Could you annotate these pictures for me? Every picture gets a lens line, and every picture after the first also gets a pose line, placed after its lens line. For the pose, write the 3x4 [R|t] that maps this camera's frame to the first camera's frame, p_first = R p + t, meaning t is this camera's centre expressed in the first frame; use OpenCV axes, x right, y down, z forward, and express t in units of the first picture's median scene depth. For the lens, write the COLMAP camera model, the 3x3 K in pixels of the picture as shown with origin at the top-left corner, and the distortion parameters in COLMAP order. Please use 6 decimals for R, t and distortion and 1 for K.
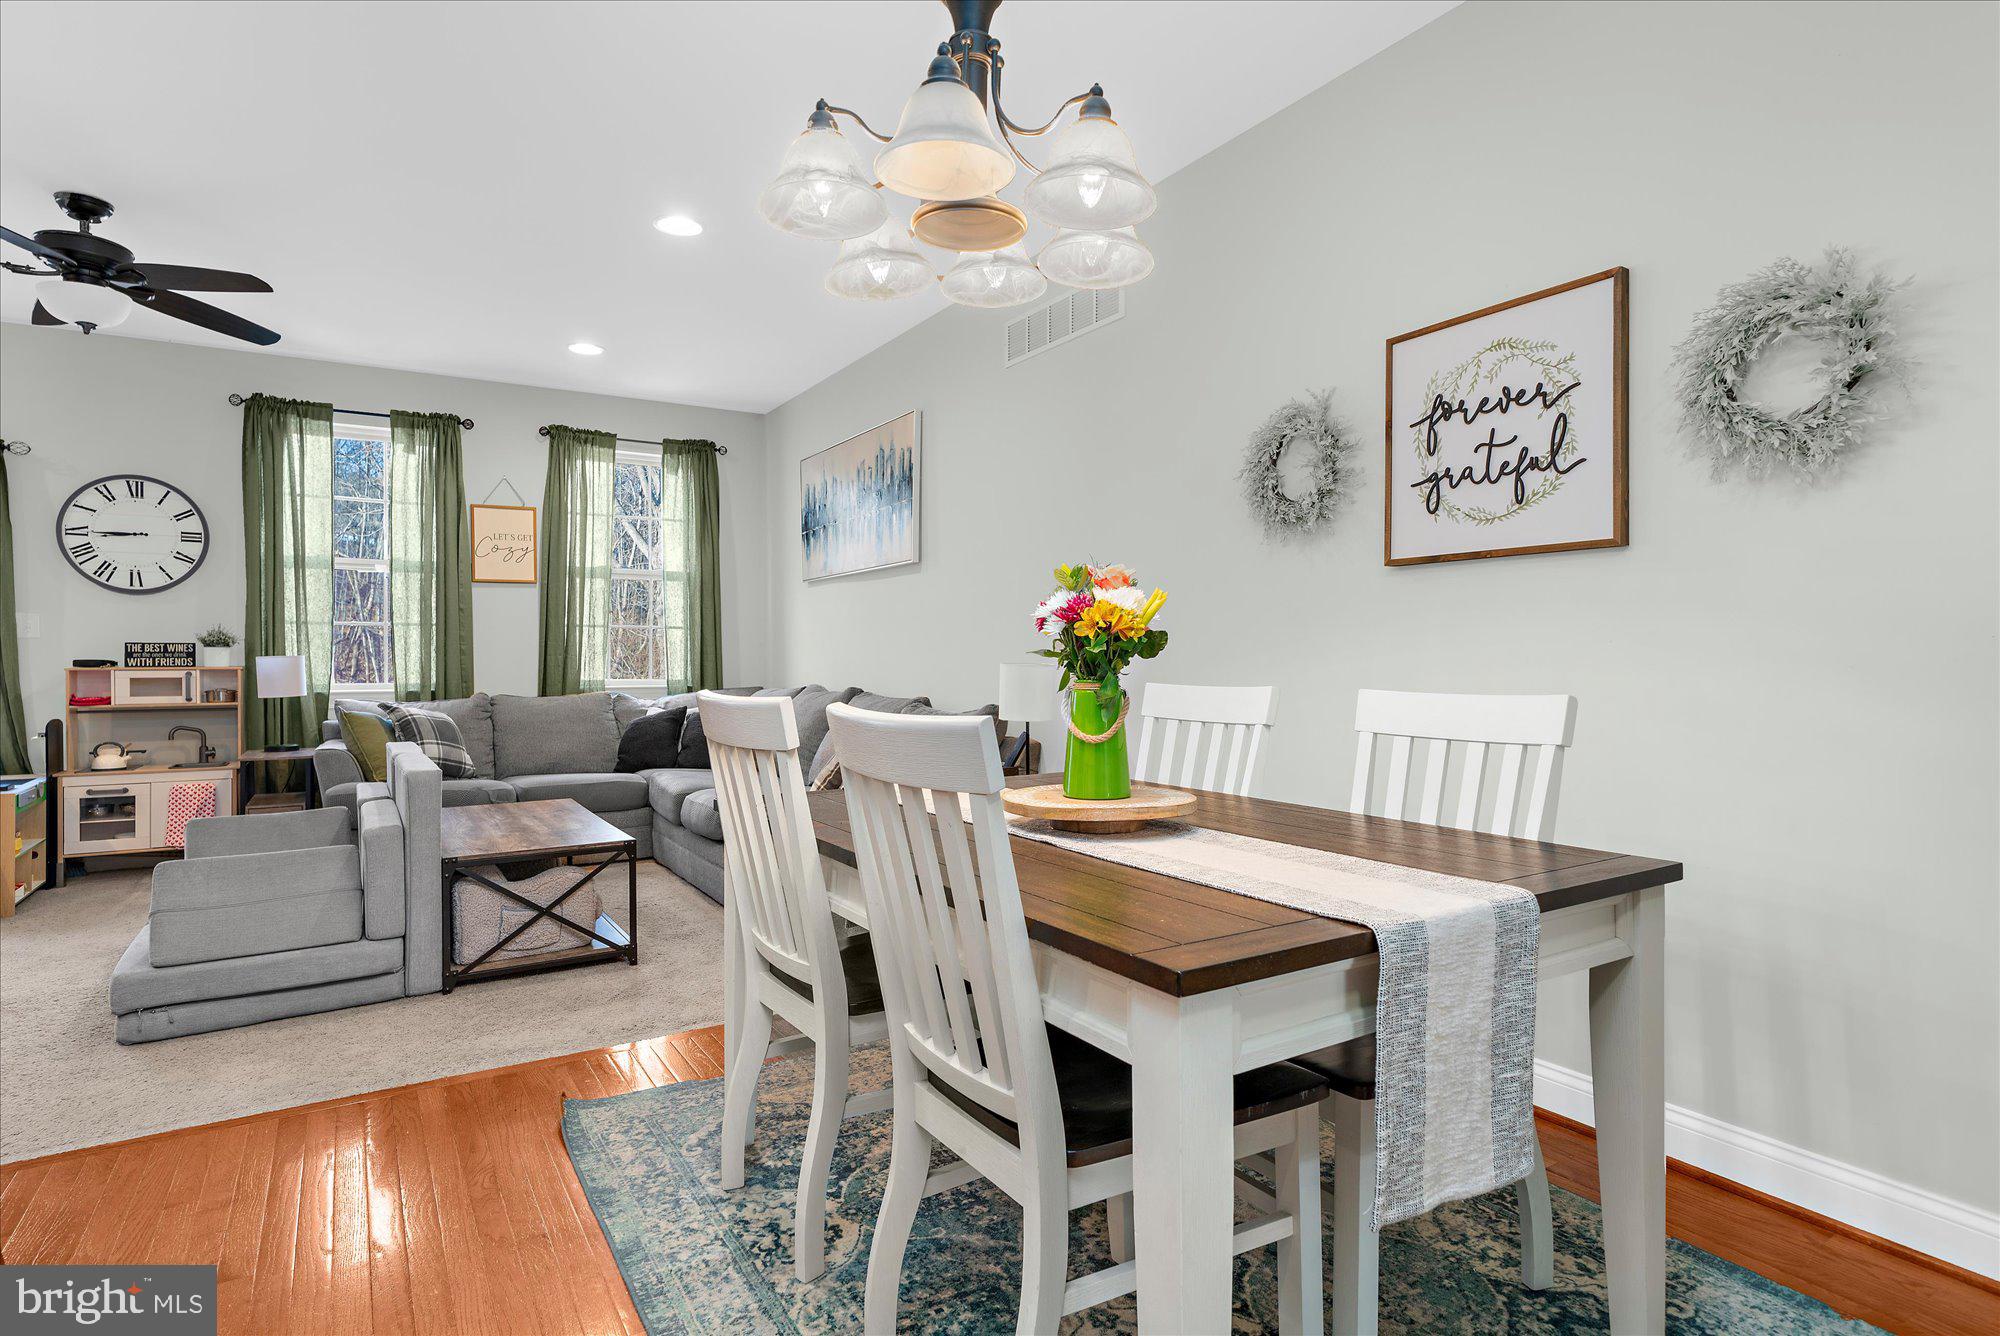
lens RADIAL K [[1029.8, 0, 990.0], [0, 1029.8, 664.4], [0, 0, 1]] dist [0.002653, 0.000106]
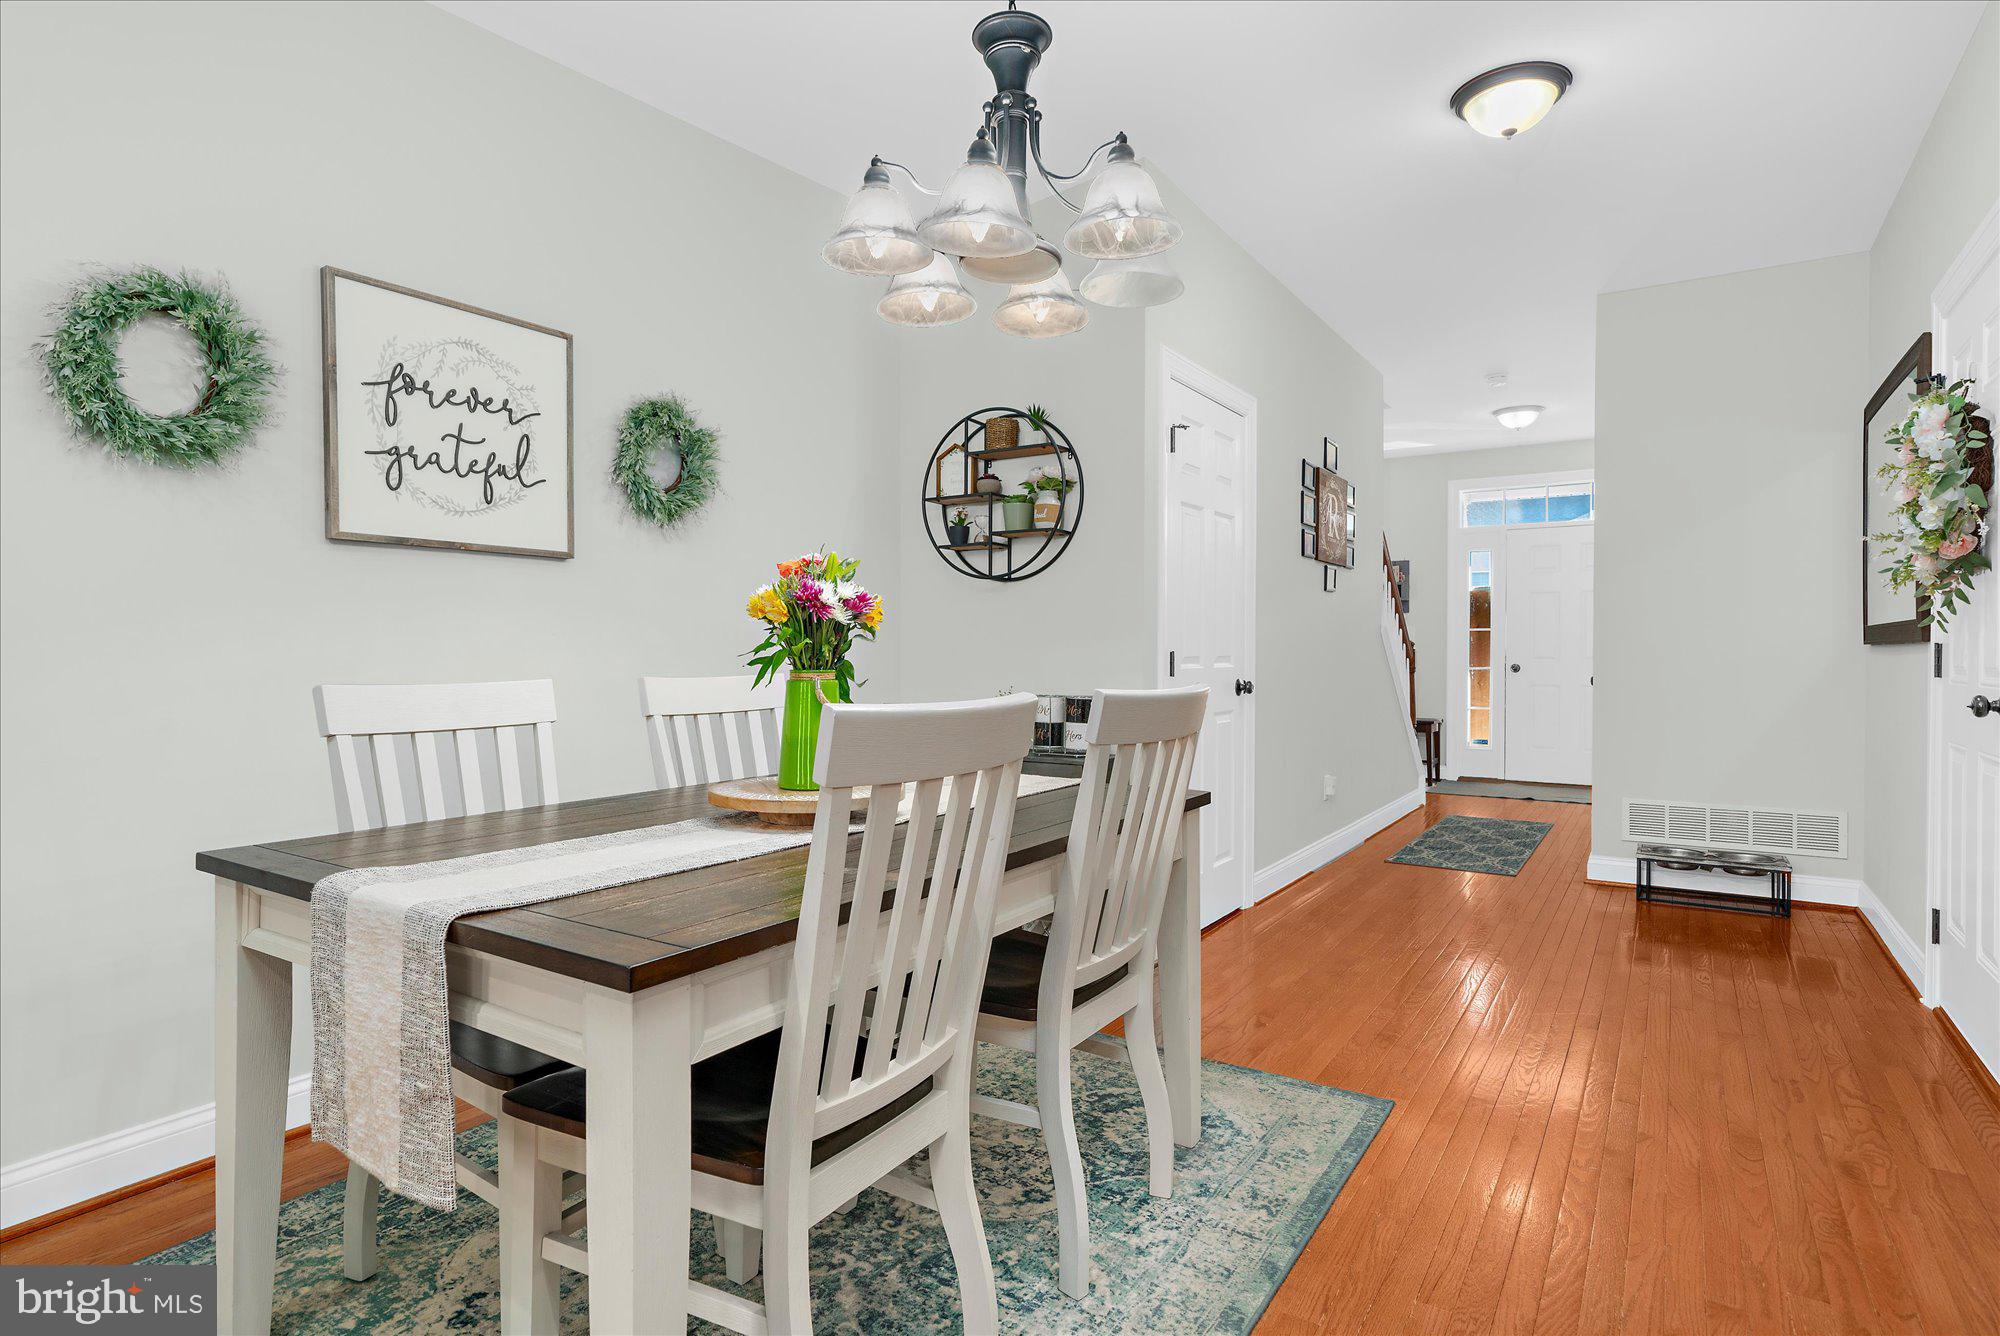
lens RADIAL K [[1029.8, 0, 990.0], [0, 1029.8, 664.4], [0, 0, 1]] dist [0.002653, 0.000106]
pose [[-0.408343, -0.009500, 0.912779, -0.333850], [0.004248, 0.999915, 0.012307, -0.000334], [-0.912819, 0.008903, -0.408268, 0.476924]]
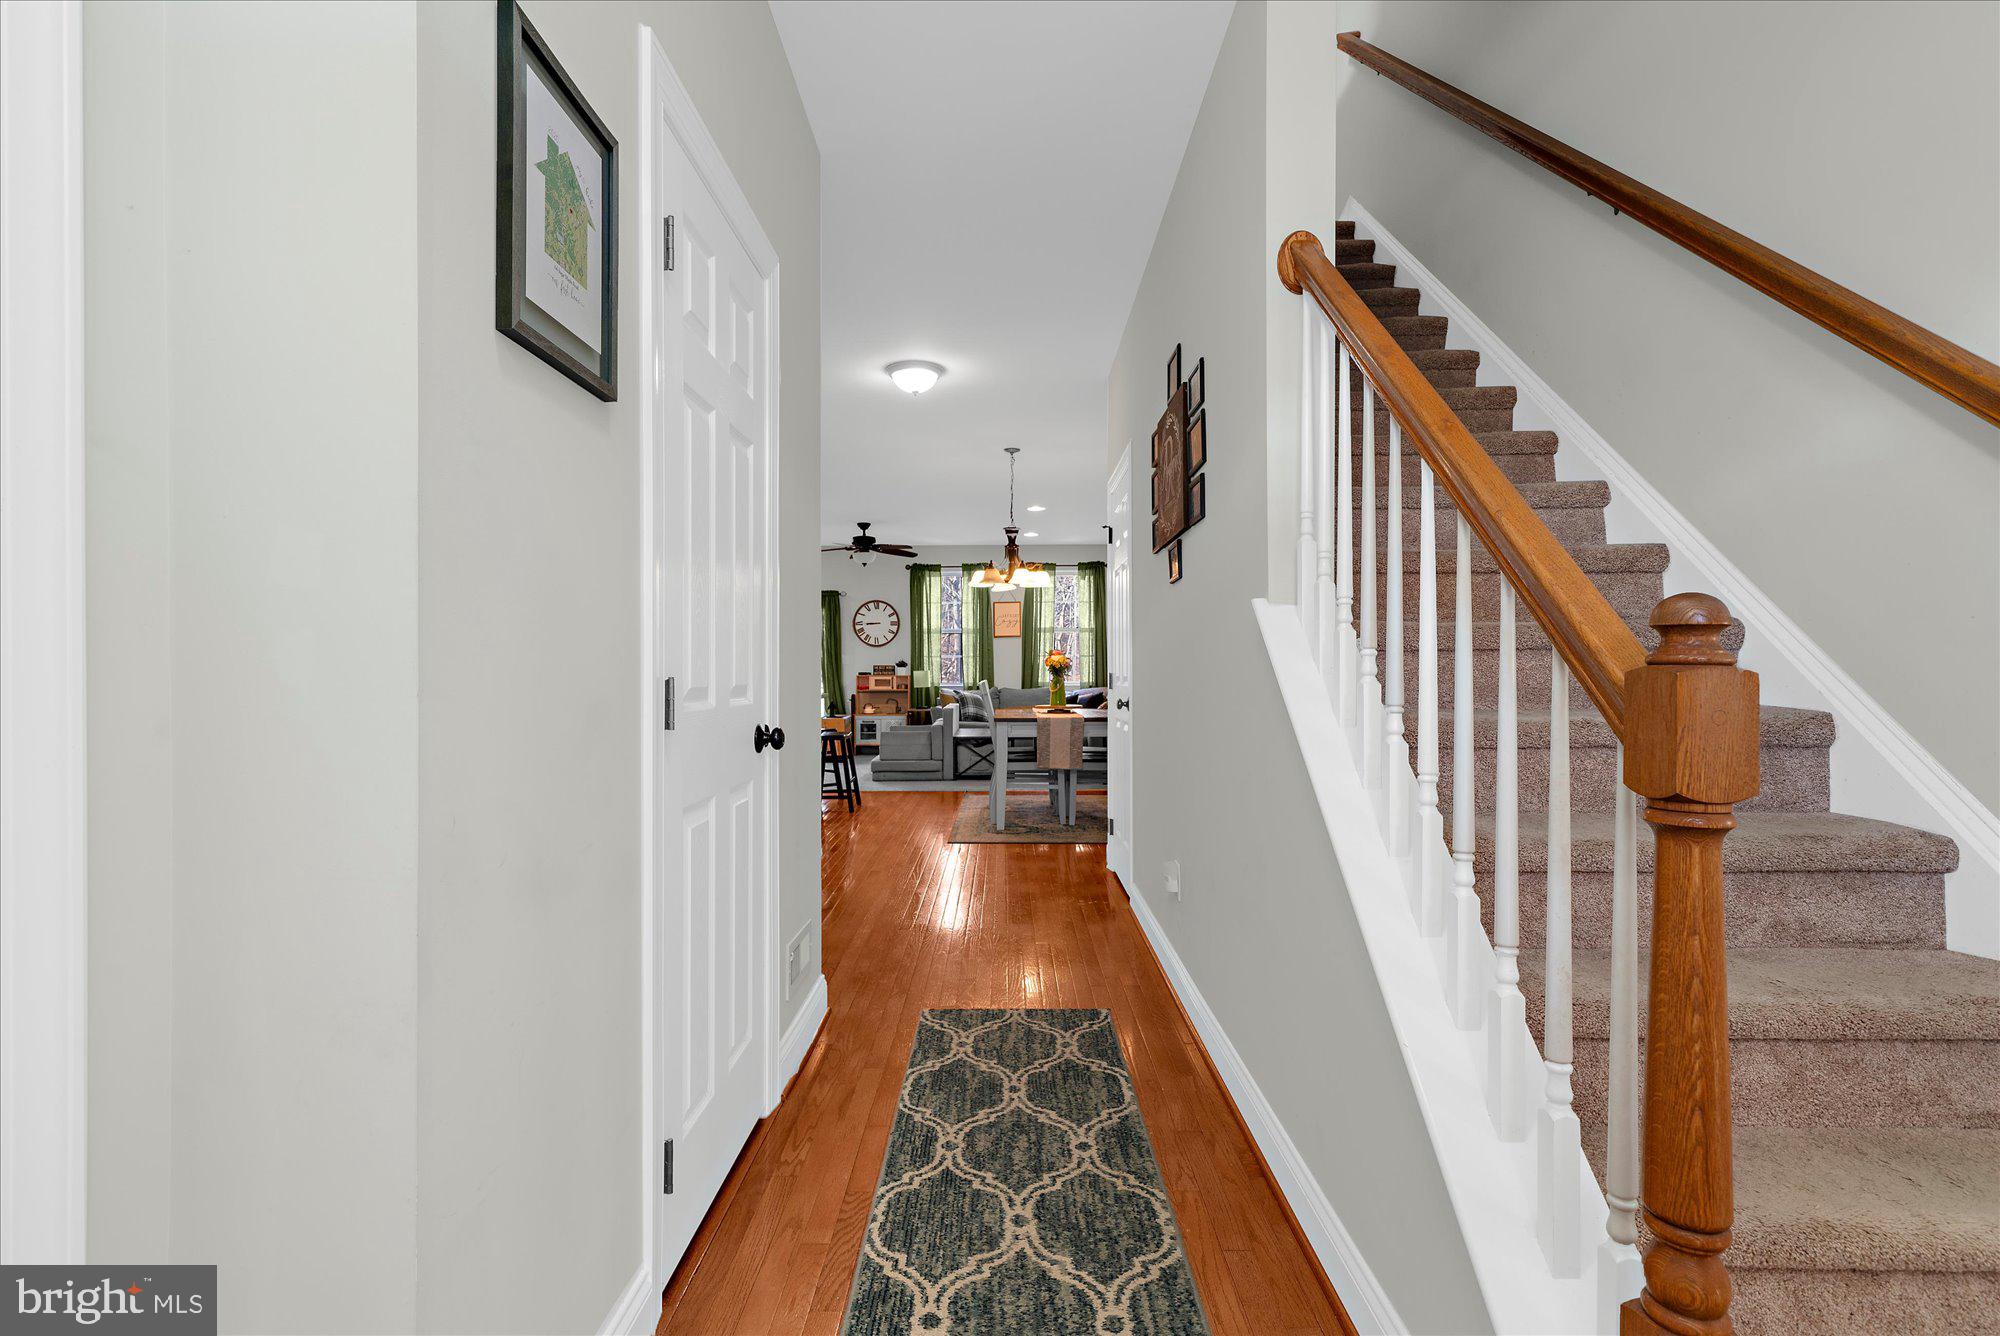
lens RADIAL K [[962.0, 0, 1000.0], [0, 962.0, 668.0], [0, 0, 1]] dist [0.000773, 0.000151]
pose [[0.845363, -0.003397, -0.534182, 0.754042], [-0.000352, 0.999976, -0.006917, 0.001247], [0.534192, 0.006036, 0.845341, -0.912142]]
